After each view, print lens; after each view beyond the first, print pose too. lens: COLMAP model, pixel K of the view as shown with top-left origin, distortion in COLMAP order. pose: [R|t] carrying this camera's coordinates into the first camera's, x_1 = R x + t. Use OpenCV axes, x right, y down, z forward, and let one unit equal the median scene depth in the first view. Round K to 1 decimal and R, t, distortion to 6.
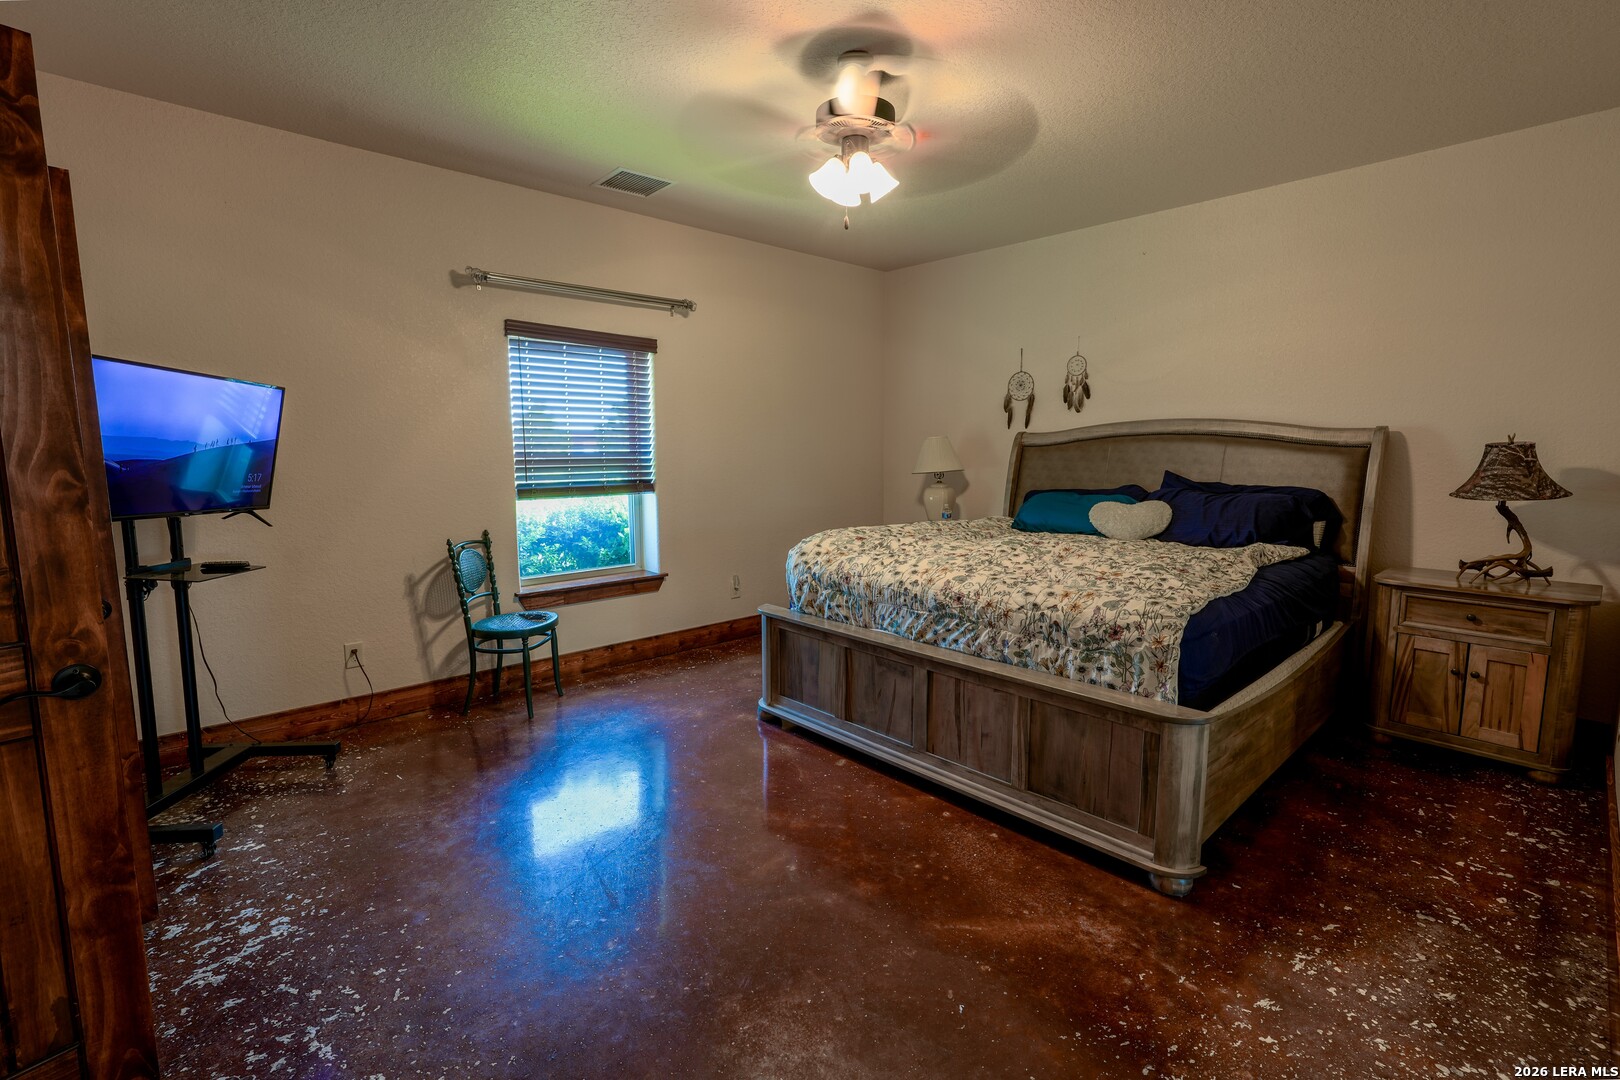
lens RADIAL K [[720.9, 0, 813.4], [0, 720.9, 533.0], [0, 0, 1]] dist [-0.010946, 0.005513]
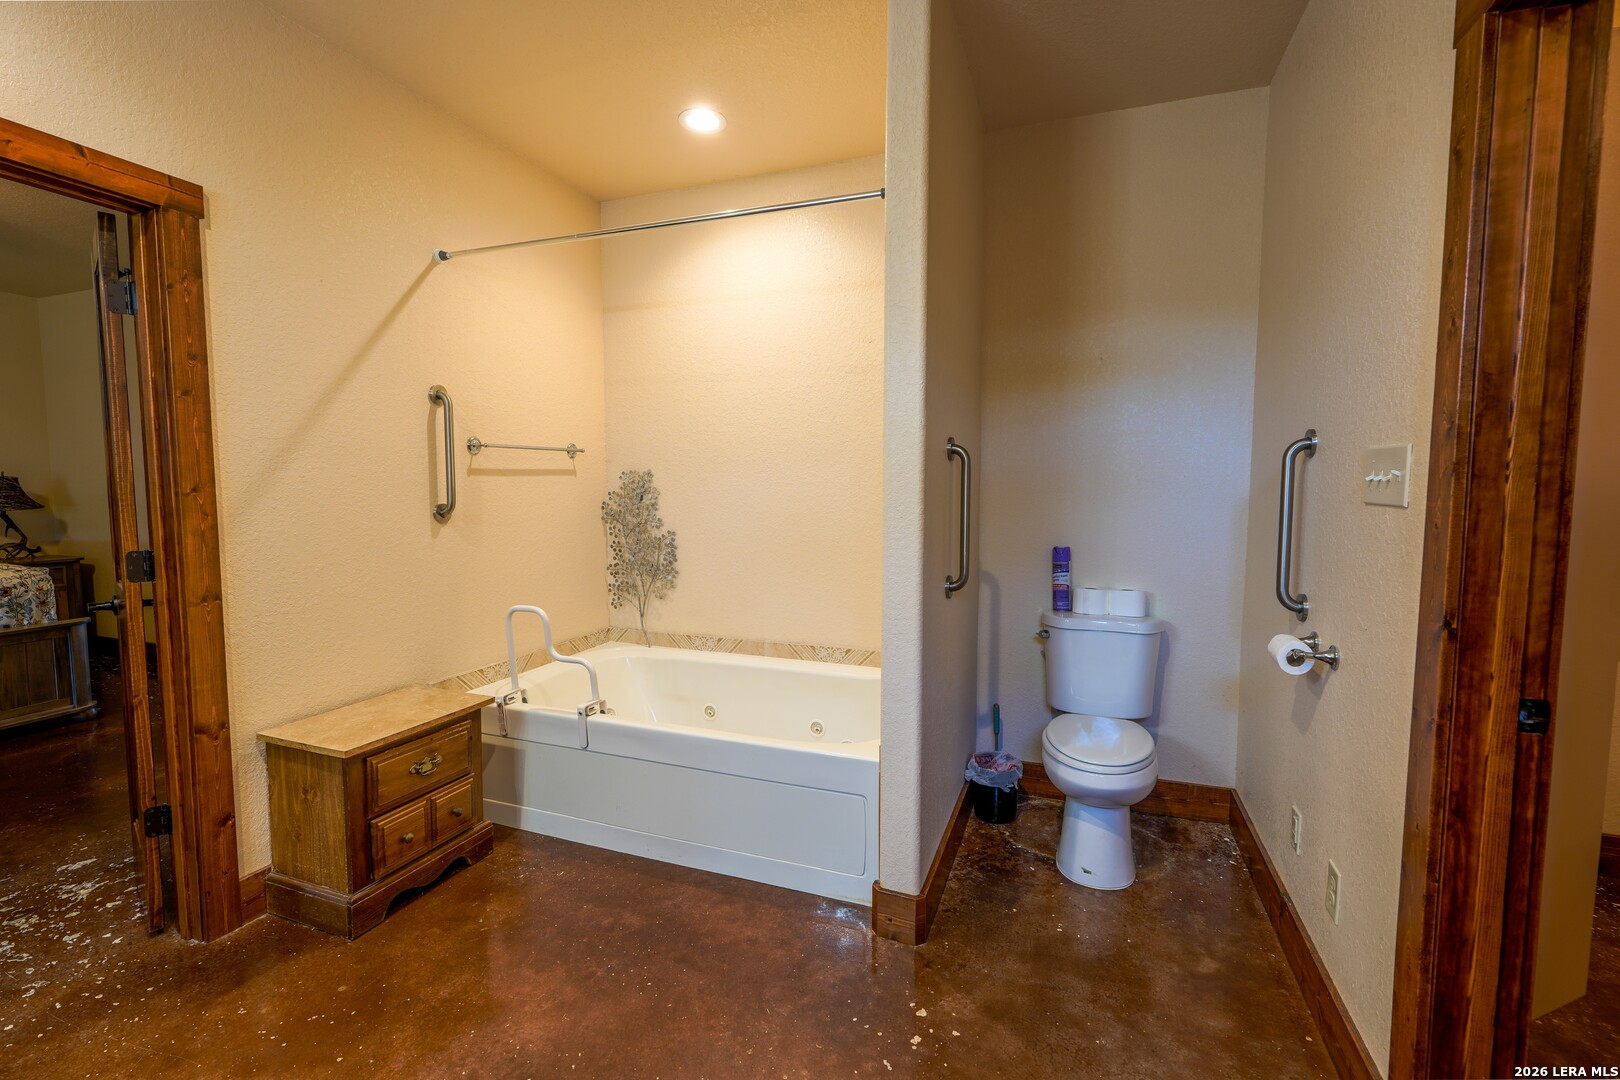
lens RADIAL K [[720.9, 0, 813.4], [0, 720.9, 533.0], [0, 0, 1]] dist [-0.010946, 0.005513]
pose [[-0.433738, -0.060304, 0.899019, -1.819407], [0.111200, 0.986548, 0.119825, 0.017027], [-0.894151, 0.151944, -0.421197, 0.041564]]
